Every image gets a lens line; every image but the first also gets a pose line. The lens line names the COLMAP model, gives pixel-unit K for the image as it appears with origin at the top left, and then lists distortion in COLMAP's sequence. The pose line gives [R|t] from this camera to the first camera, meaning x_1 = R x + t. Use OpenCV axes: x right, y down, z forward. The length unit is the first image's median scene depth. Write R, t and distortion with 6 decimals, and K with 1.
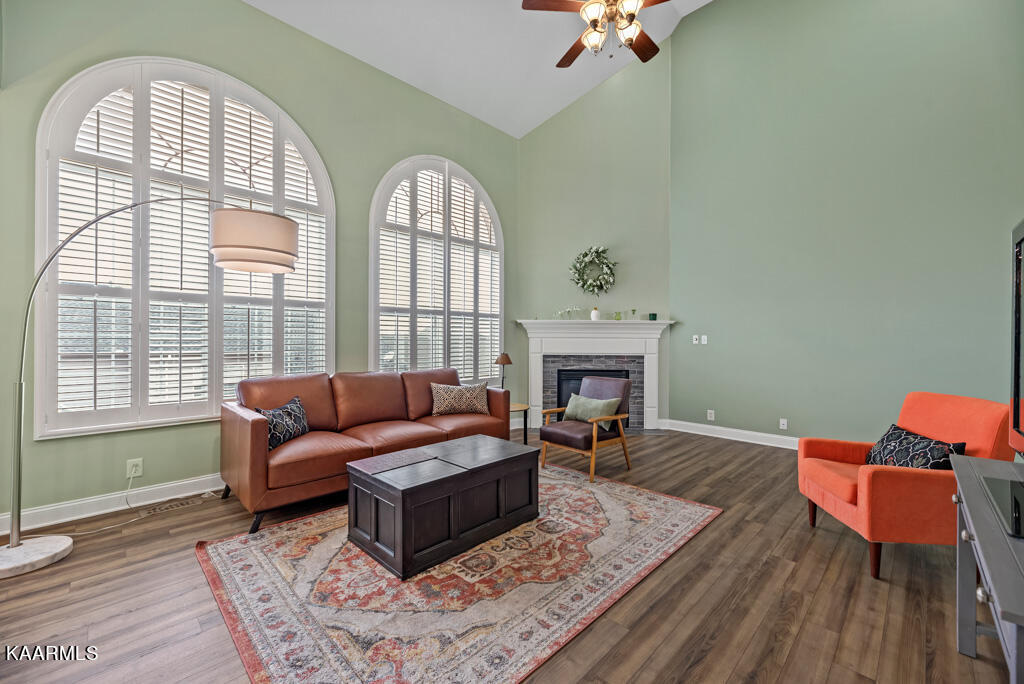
lens RADIAL K [[414.5, 0, 522.5], [0, 414.5, 344.6], [0, 0, 1]] dist [-0.000585, 0.000314]
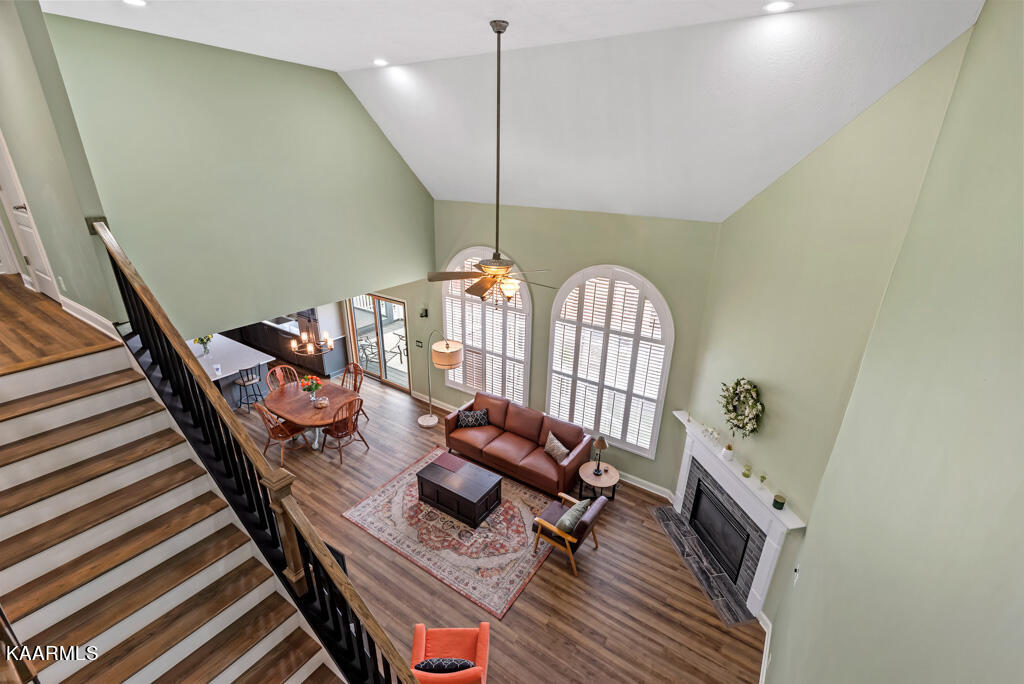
lens RADIAL K [[464.2, 0, 509.8], [0, 464.2, 340.4], [0, 0, 1]] dist [0.005461, -0.000043]
pose [[0.166253, 0.366603, -0.915403, 1.577744], [-0.021486, 0.929448, 0.368326, -1.109635], [0.985849, -0.041567, 0.162401, 0.753075]]
